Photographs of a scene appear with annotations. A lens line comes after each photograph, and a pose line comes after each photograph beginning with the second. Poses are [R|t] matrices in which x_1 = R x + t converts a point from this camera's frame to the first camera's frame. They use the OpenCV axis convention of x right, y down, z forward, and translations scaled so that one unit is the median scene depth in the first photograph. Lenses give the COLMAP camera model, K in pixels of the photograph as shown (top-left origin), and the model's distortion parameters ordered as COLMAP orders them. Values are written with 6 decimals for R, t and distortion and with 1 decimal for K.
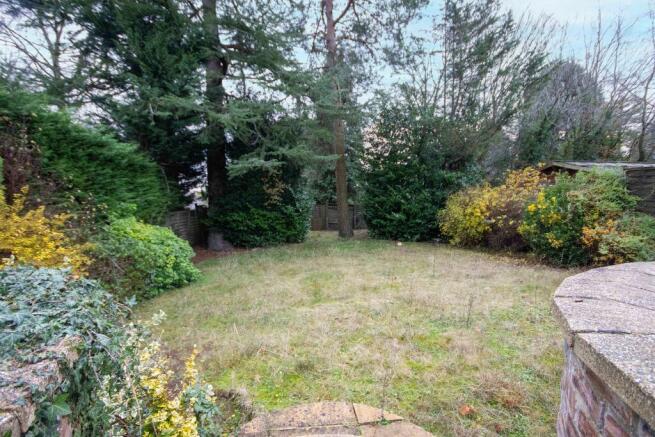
lens RADIAL K [[309.5, 0, 327.5], [0, 309.5, 218.5], [0, 0, 1]] dist [-0.000899, -0.000386]
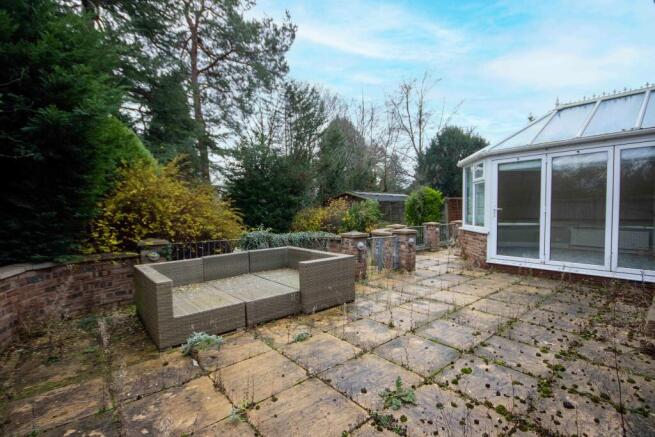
lens RADIAL K [[309.5, 0, 327.5], [0, 309.5, 218.5], [0, 0, 1]] dist [-0.000899, -0.000386]
pose [[0.826121, -0.015456, 0.563281, -0.305473], [0.042909, 0.998447, -0.035535, 0.014486], [-0.561857, 0.053526, 0.825501, -0.319086]]
